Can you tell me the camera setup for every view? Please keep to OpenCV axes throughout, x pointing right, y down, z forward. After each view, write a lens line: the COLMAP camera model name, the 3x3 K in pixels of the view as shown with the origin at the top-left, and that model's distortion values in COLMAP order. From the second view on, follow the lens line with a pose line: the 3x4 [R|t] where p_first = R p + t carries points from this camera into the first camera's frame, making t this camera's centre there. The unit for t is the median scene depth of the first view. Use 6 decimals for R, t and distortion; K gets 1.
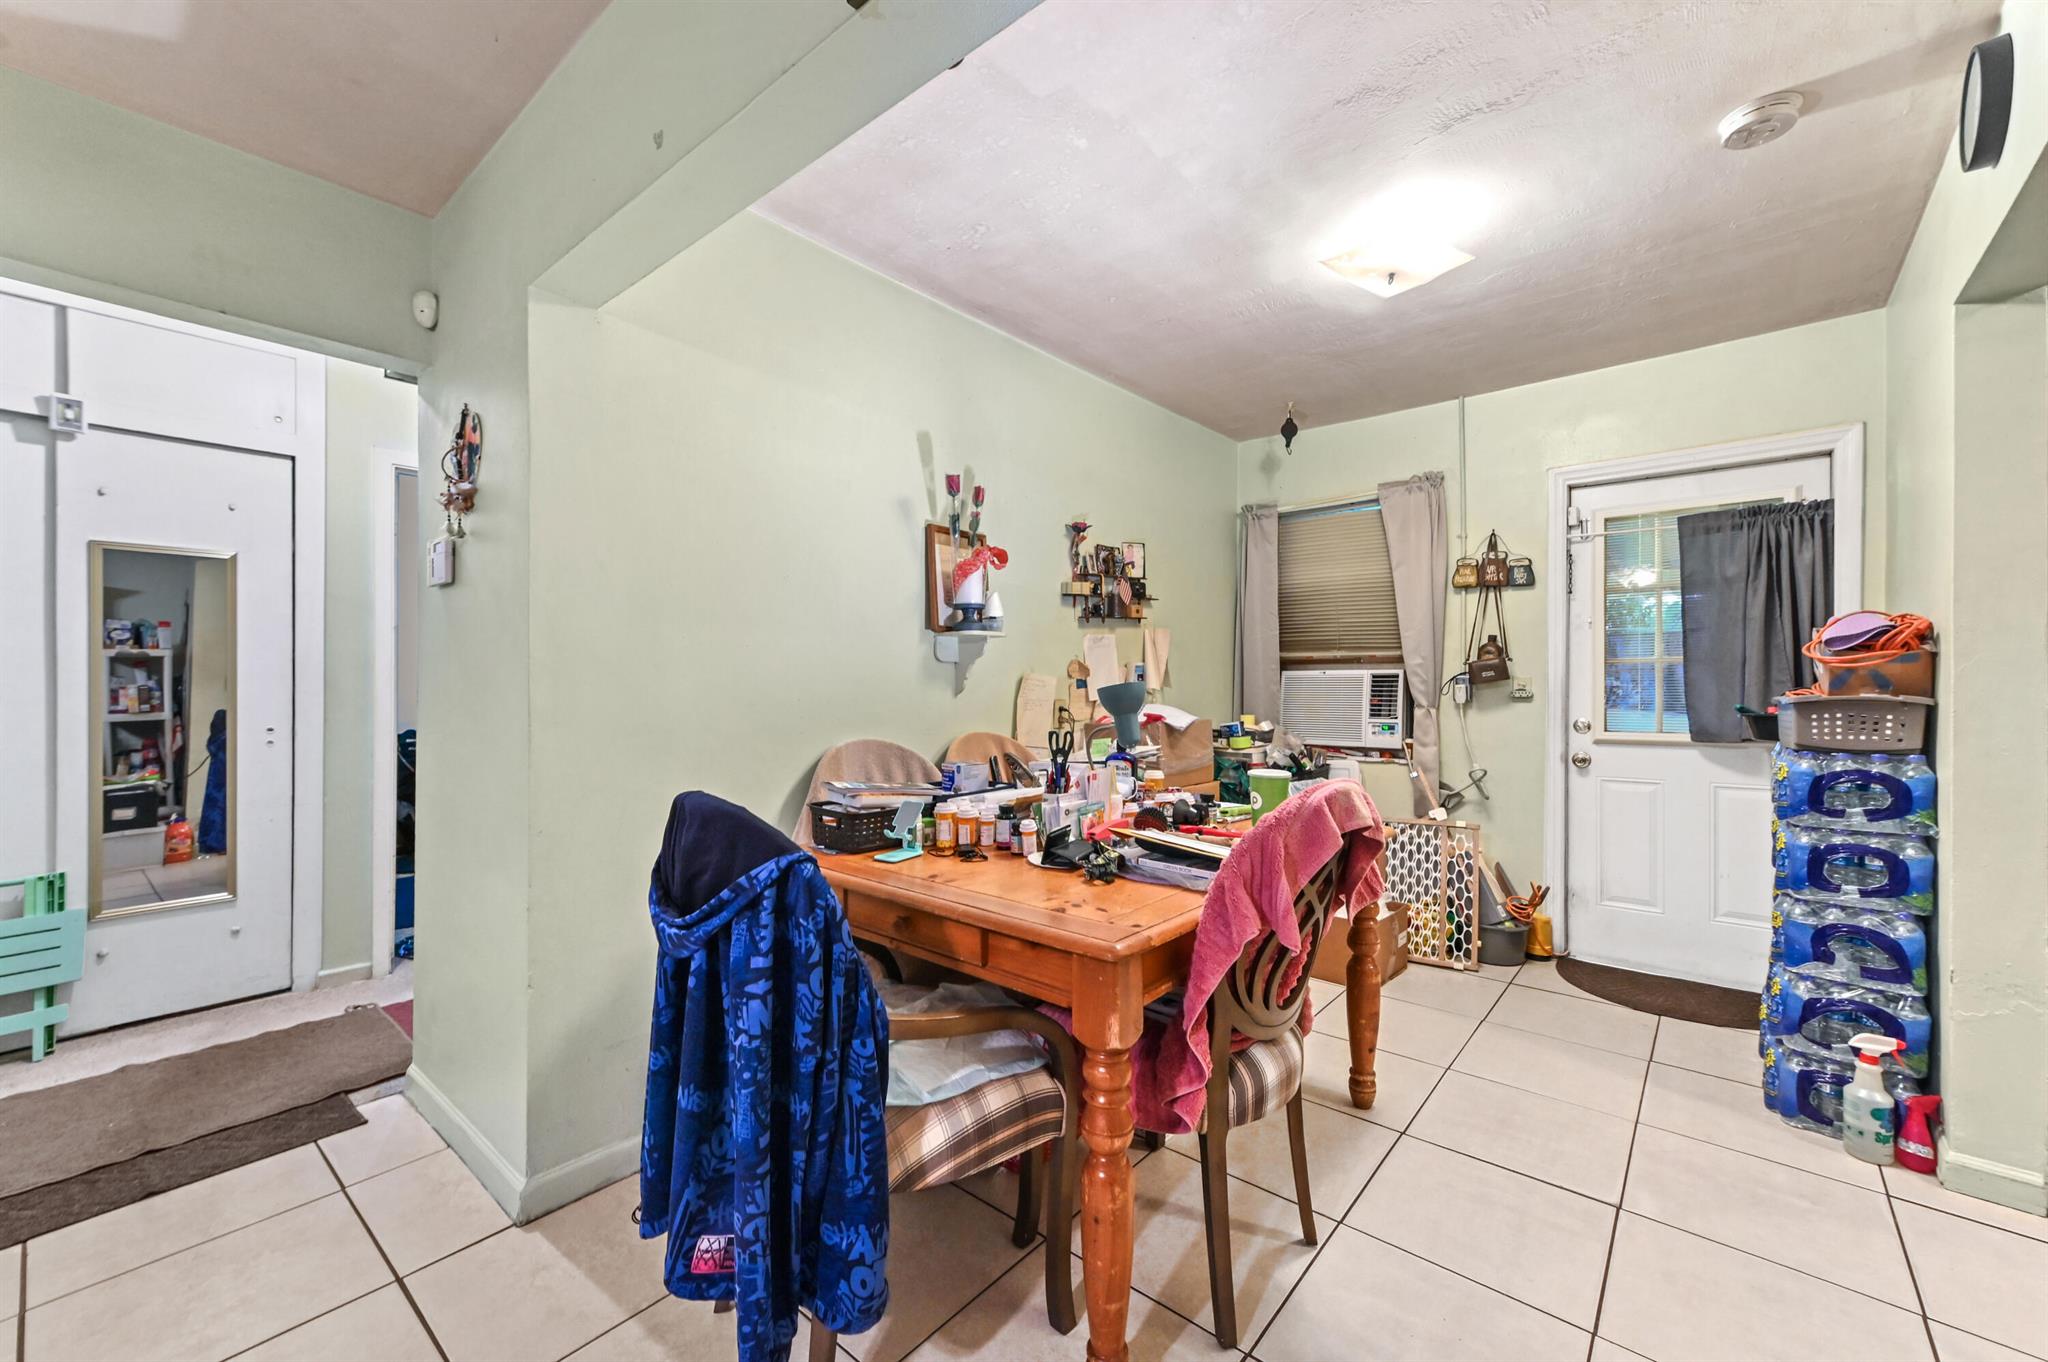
lens RADIAL K [[823.1, 0, 1024.0], [0, 823.1, 681.0], [0, 0, 1]] dist [-0.000161, 0.008261]
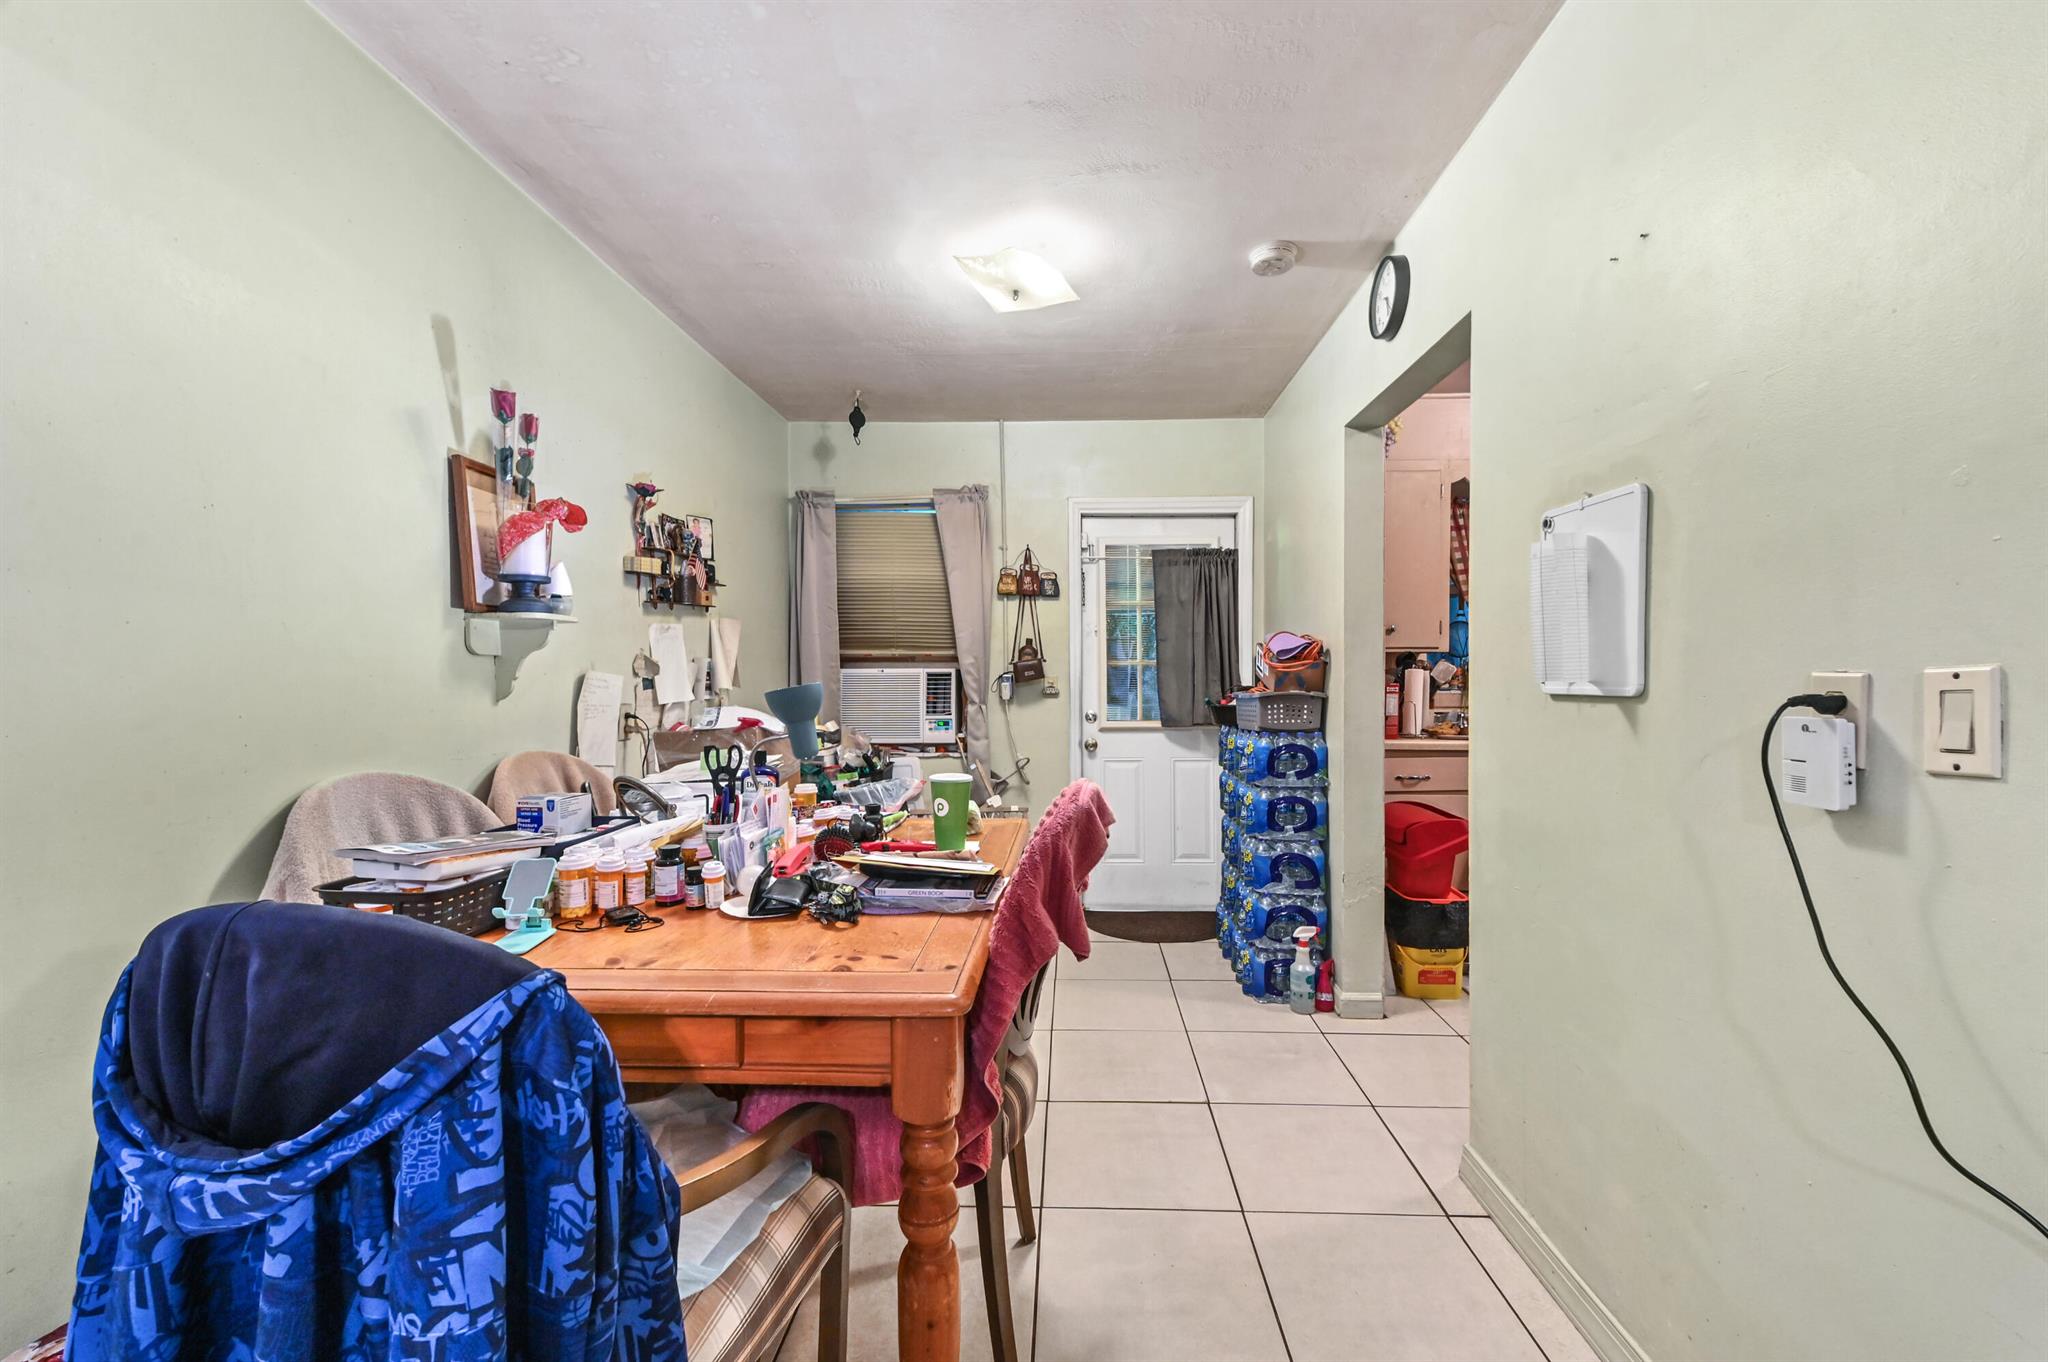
lens RADIAL K [[829.3, 0, 1023.9], [0, 829.3, 696.6], [0, 0, 1]] dist [-0.000493, 0.007925]
pose [[0.771613, -0.014169, 0.635934, -0.195741], [-0.002783, 0.999667, 0.025651, -0.006804], [-0.636086, -0.021562, 0.771317, 0.154292]]
